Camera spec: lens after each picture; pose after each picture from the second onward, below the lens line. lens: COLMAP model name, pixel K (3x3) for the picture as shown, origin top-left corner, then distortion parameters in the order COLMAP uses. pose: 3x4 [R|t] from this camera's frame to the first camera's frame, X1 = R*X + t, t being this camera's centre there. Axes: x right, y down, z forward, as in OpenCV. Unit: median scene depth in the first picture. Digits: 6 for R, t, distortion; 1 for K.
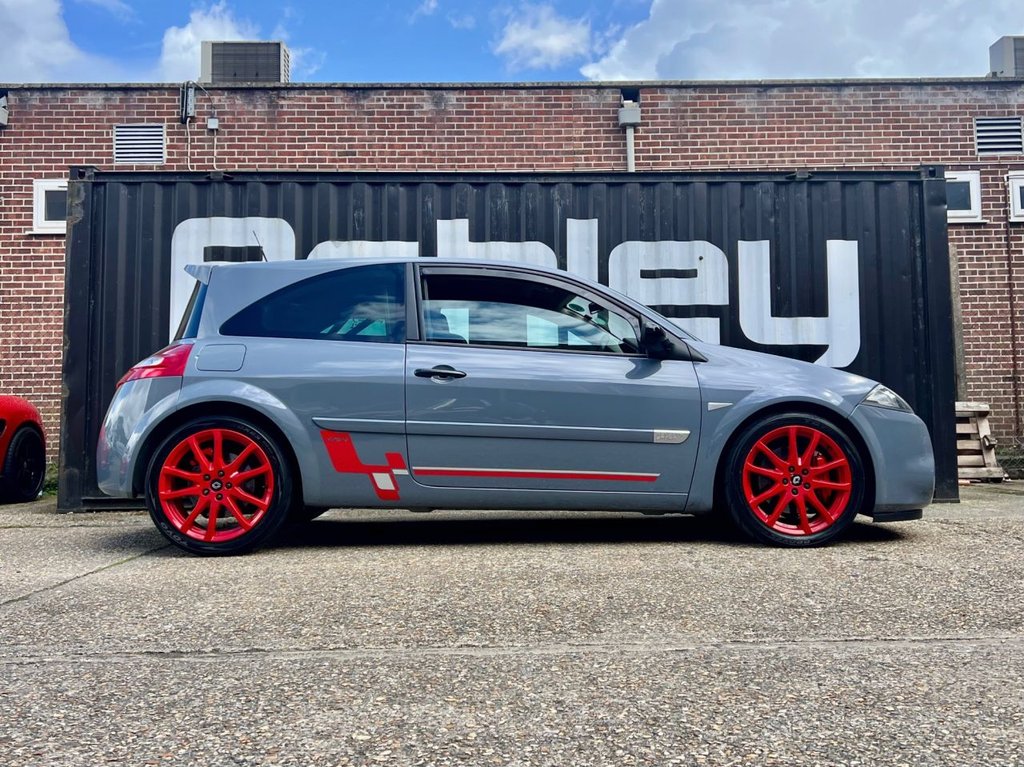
lens RADIAL K [[966.5, 0, 540.2], [0, 966.5, 360.1], [0, 0, 1]] dist [0.056378, -0.067612]
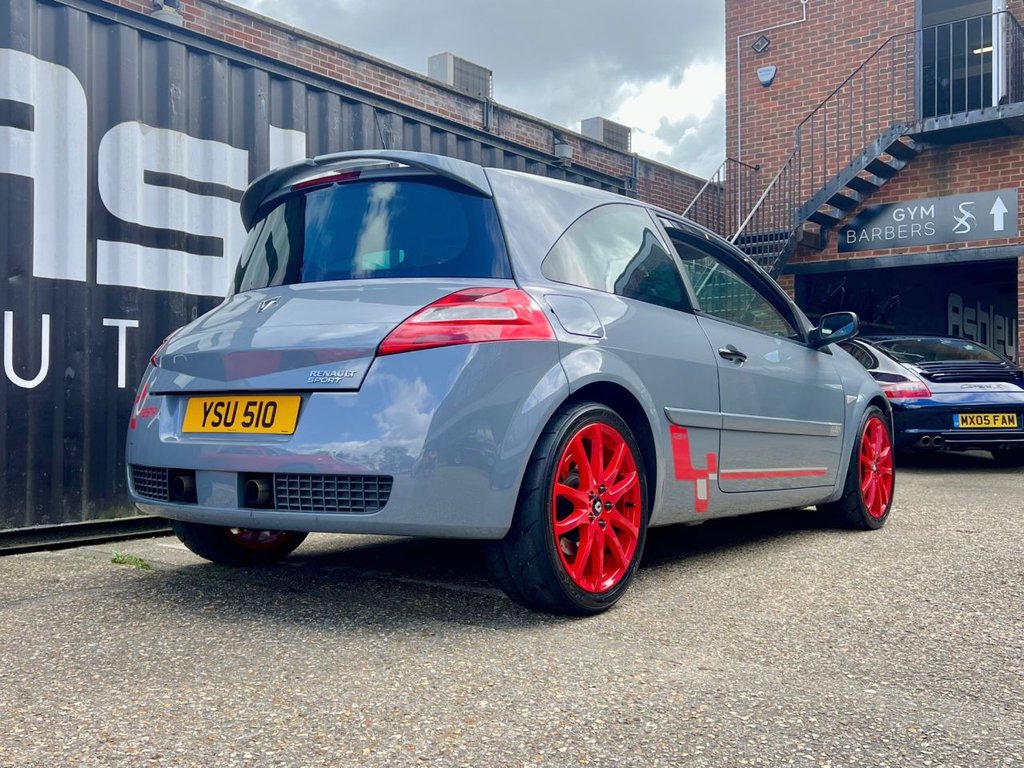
lens RADIAL K [[1004.3, 0, 512.0], [0, 1004.3, 384.0], [0, 0, 1]] dist [0.004927, -0.021342]
pose [[0.632612, 0.027113, 0.773995, -0.366129], [-0.059677, 0.998122, 0.013813, 0.015714], [-0.772167, -0.054928, 0.633042, 0.250479]]
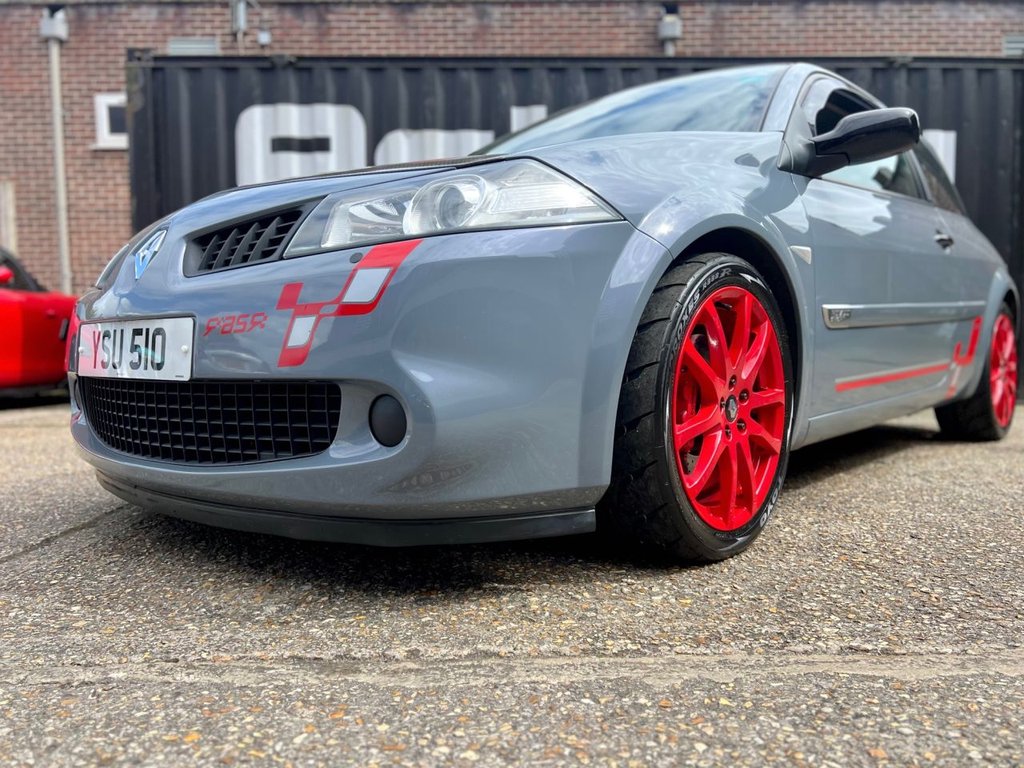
lens RADIAL K [[776.8, 0, 513.3], [0, 776.8, 395.6], [0, 0, 1]] dist [0.047992, -0.054174]
pose [[0.999937, 0.004959, -0.010102, -0.063299], [-0.003573, 0.991134, 0.132815, 0.020846], [0.010671, -0.132770, 0.991089, 0.133743]]
